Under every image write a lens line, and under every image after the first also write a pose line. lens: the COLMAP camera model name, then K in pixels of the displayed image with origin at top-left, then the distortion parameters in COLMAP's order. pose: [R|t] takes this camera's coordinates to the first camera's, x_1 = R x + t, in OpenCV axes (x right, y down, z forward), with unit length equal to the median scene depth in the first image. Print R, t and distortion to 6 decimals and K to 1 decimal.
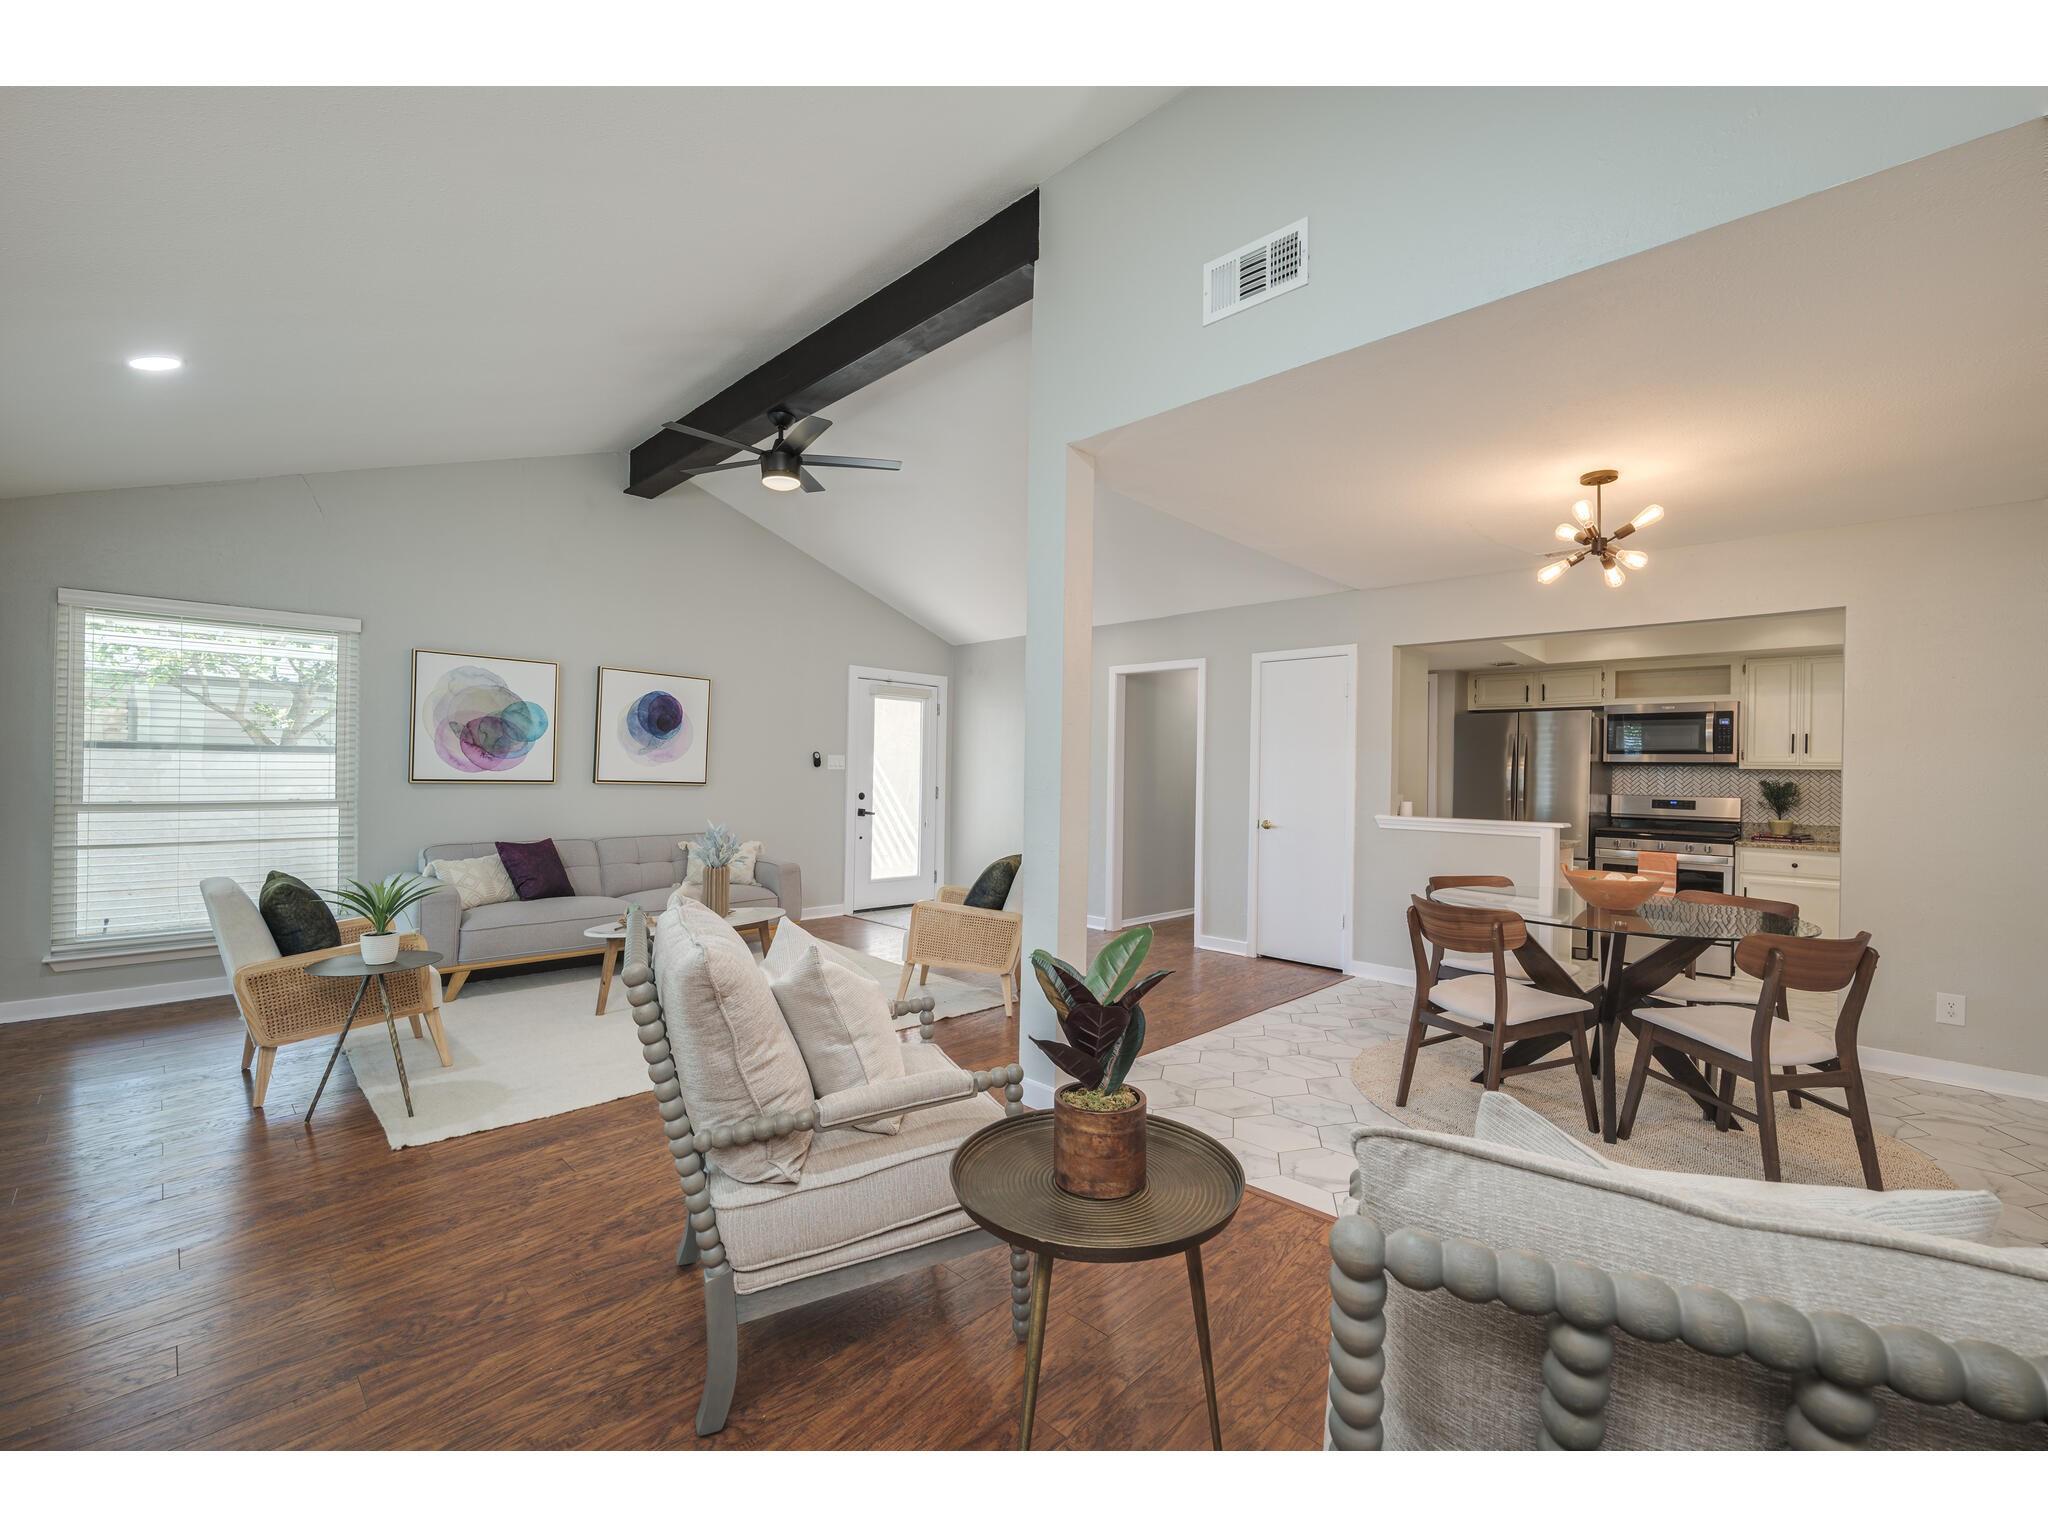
lens RADIAL K [[850.6, 0, 1016.0], [0, 850.6, 784.6], [0, 0, 1]] dist [-0.008429, -0.000121]
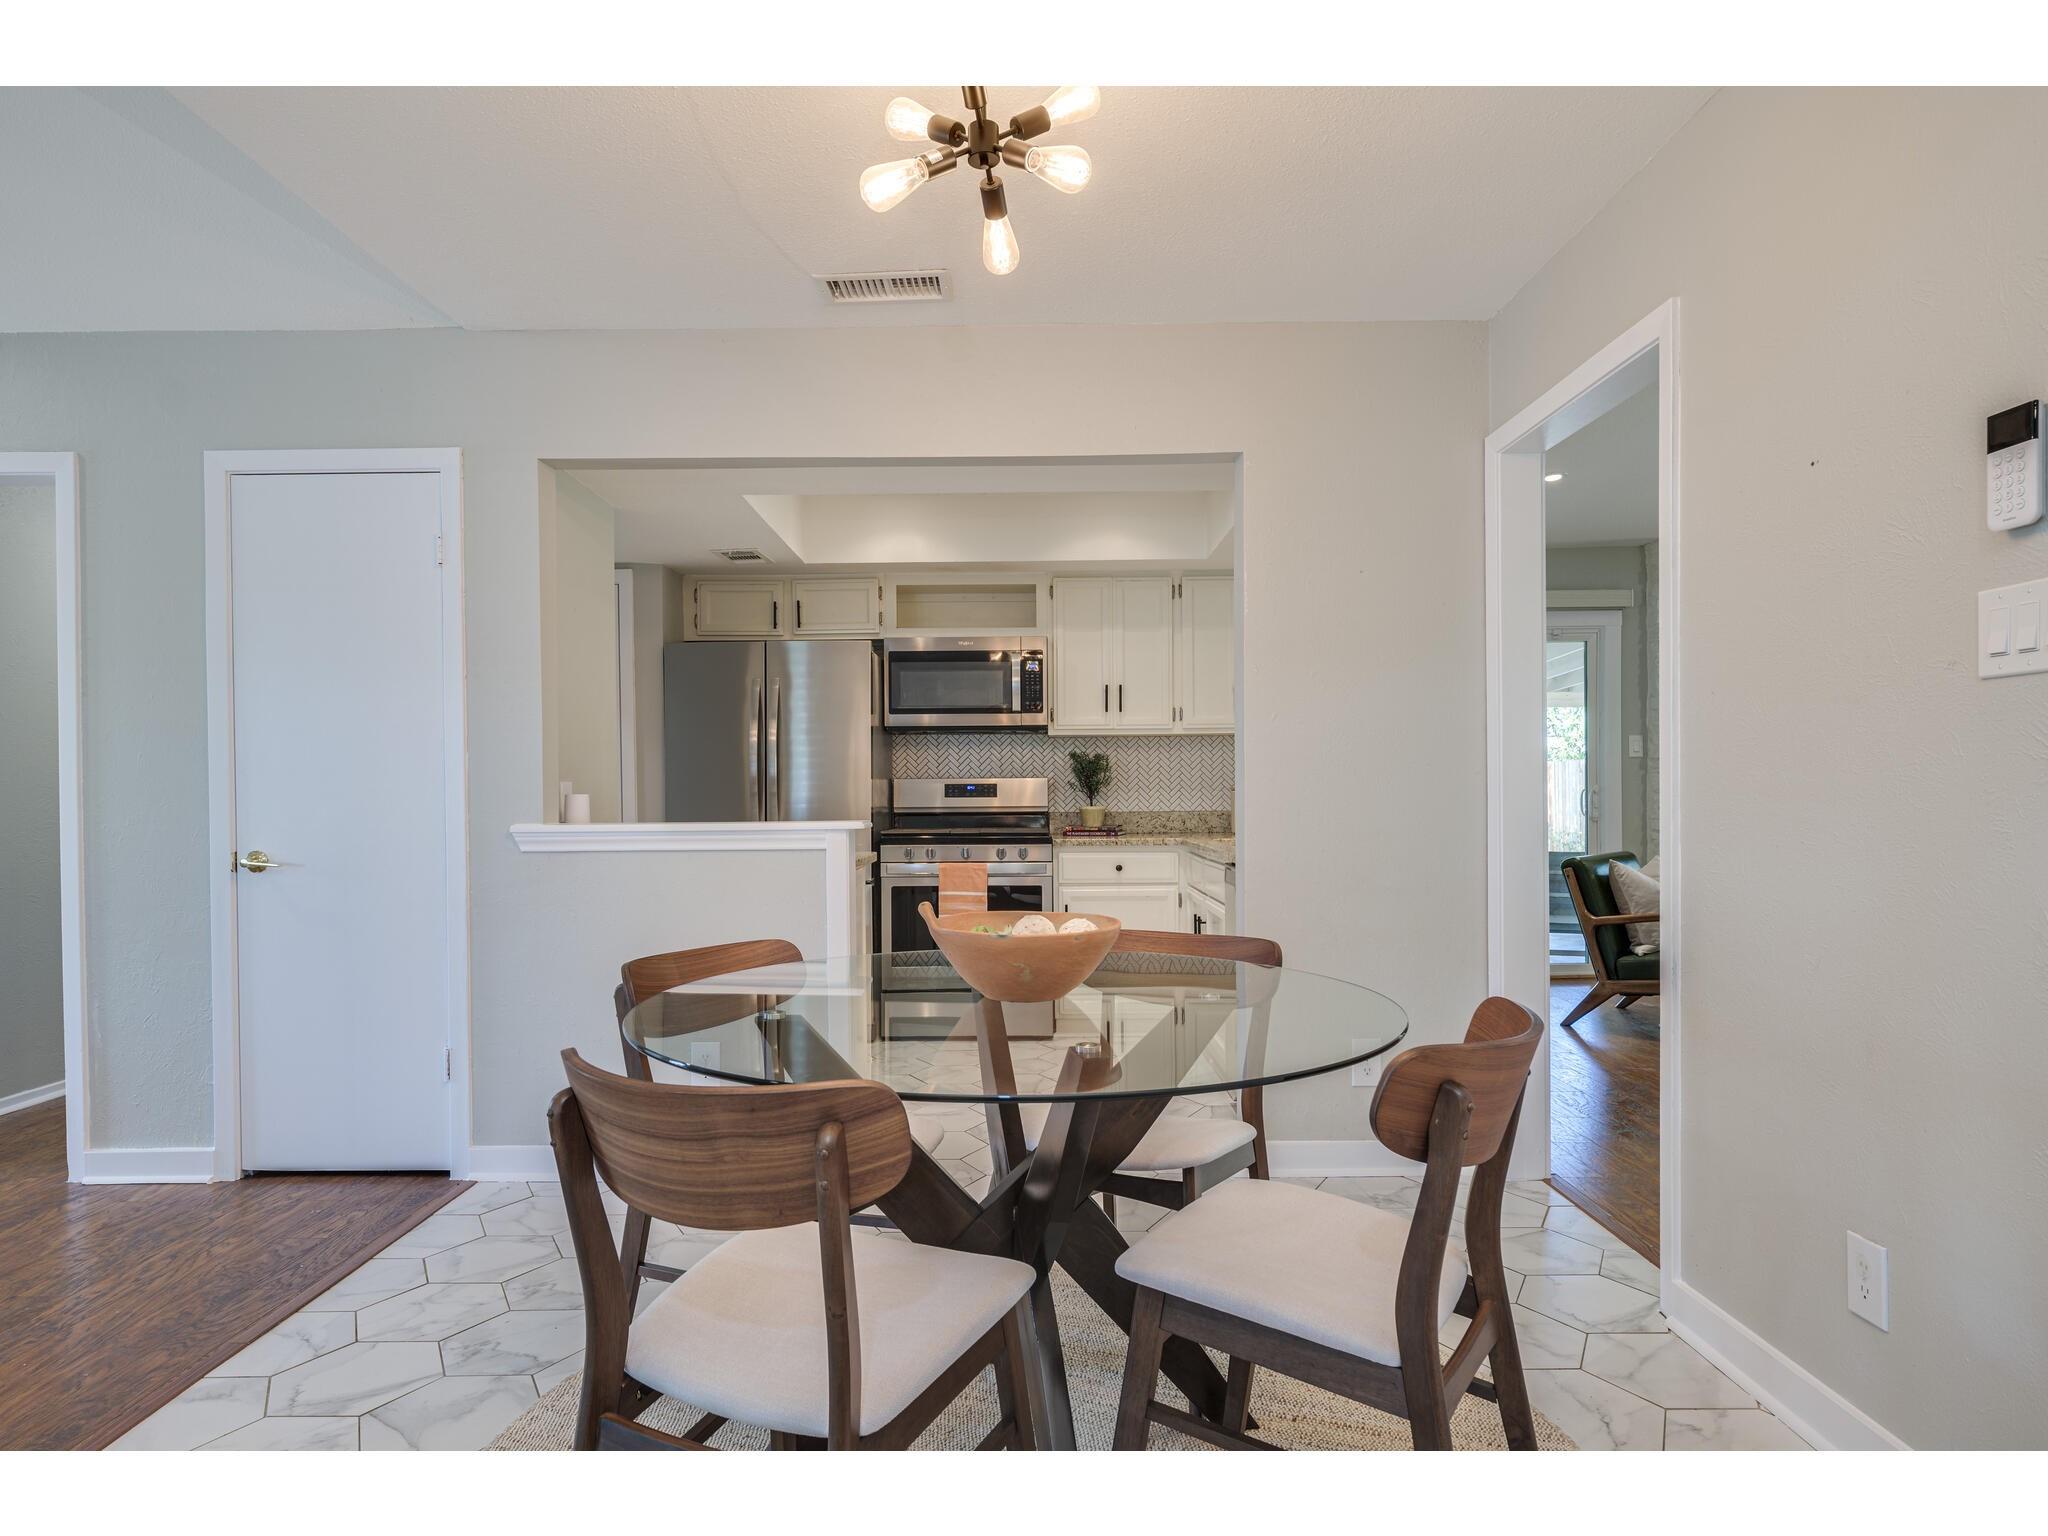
lens RADIAL K [[1151.1, 0, 1024.9], [0, 1151.1, 775.8], [0, 0, 1]] dist [0.006920, -0.000221]
pose [[0.708459, -0.015449, 0.705583, 0.165999], [0.030238, 0.999507, -0.008477, 0.021732], [-0.705104, 0.027341, 0.708577, 0.332214]]
